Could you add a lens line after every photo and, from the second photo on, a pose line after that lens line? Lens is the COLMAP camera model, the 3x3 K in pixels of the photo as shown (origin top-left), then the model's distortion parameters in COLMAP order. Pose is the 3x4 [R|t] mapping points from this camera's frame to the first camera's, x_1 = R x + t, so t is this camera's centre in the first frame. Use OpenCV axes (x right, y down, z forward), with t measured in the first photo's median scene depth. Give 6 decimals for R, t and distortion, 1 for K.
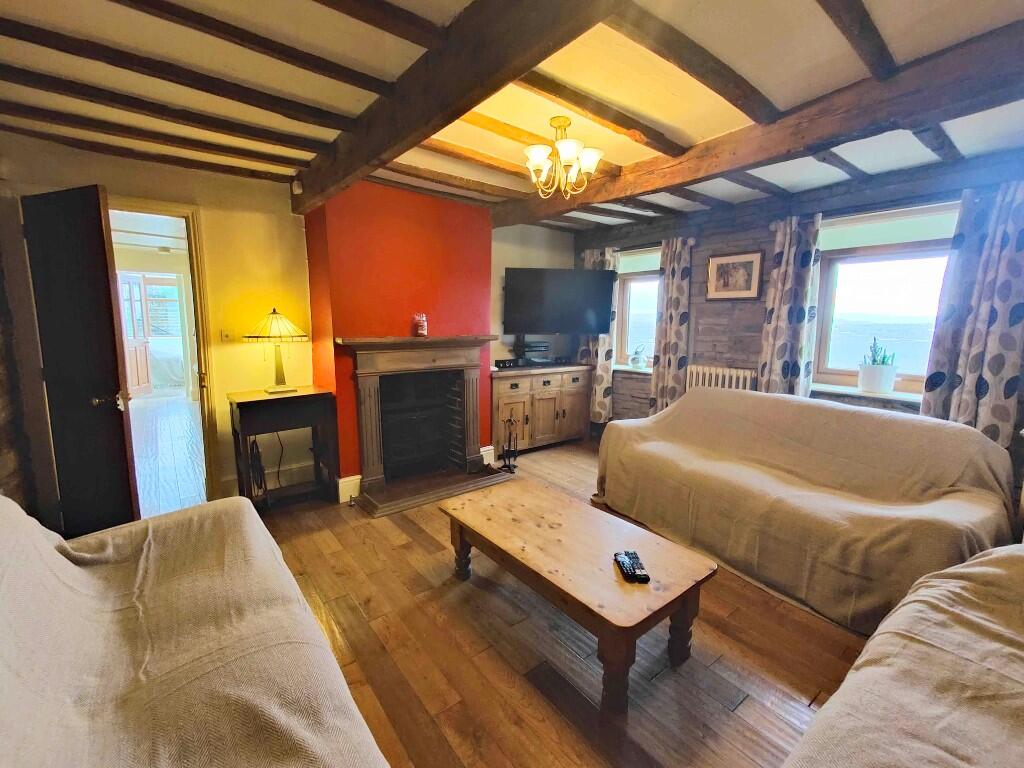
lens RADIAL K [[449.8, 0, 512.1], [0, 449.8, 379.3], [0, 0, 1]] dist [0.000015, 0.000107]
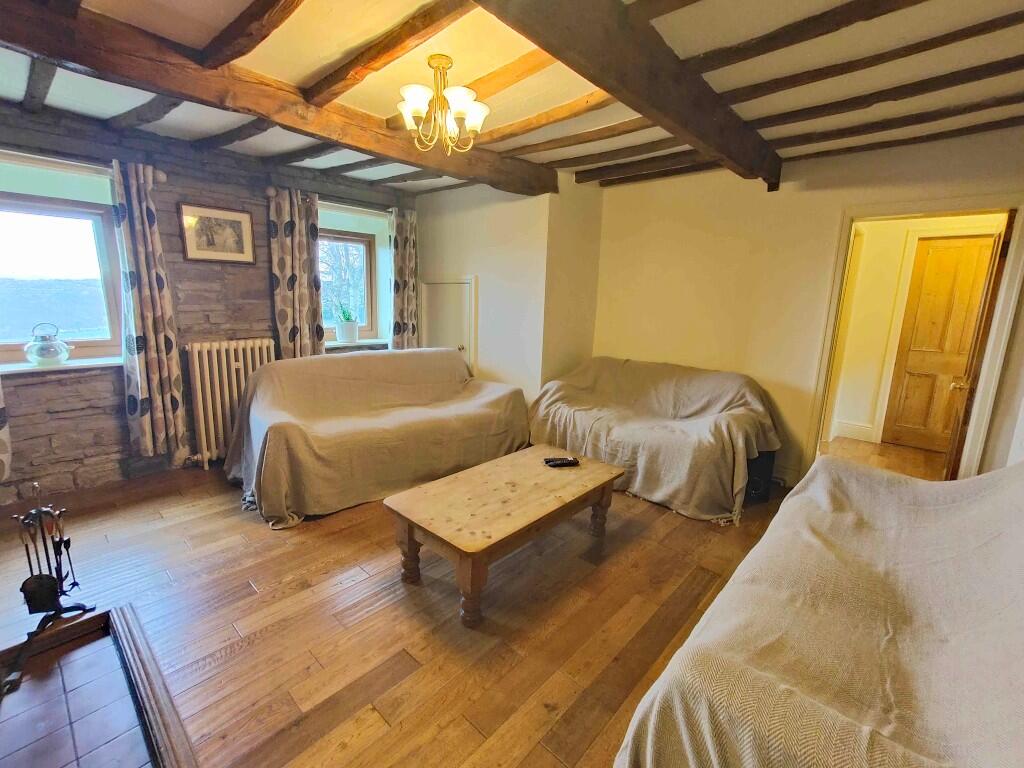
lens RADIAL K [[449.8, 0, 512.1], [0, 449.8, 379.3], [0, 0, 1]] dist [0.000015, 0.000107]
pose [[-0.171297, -0.196890, 0.965345, -0.498943], [0.103087, 0.970867, 0.216308, -0.087672], [-0.979811, 0.136568, -0.146010, 0.613718]]
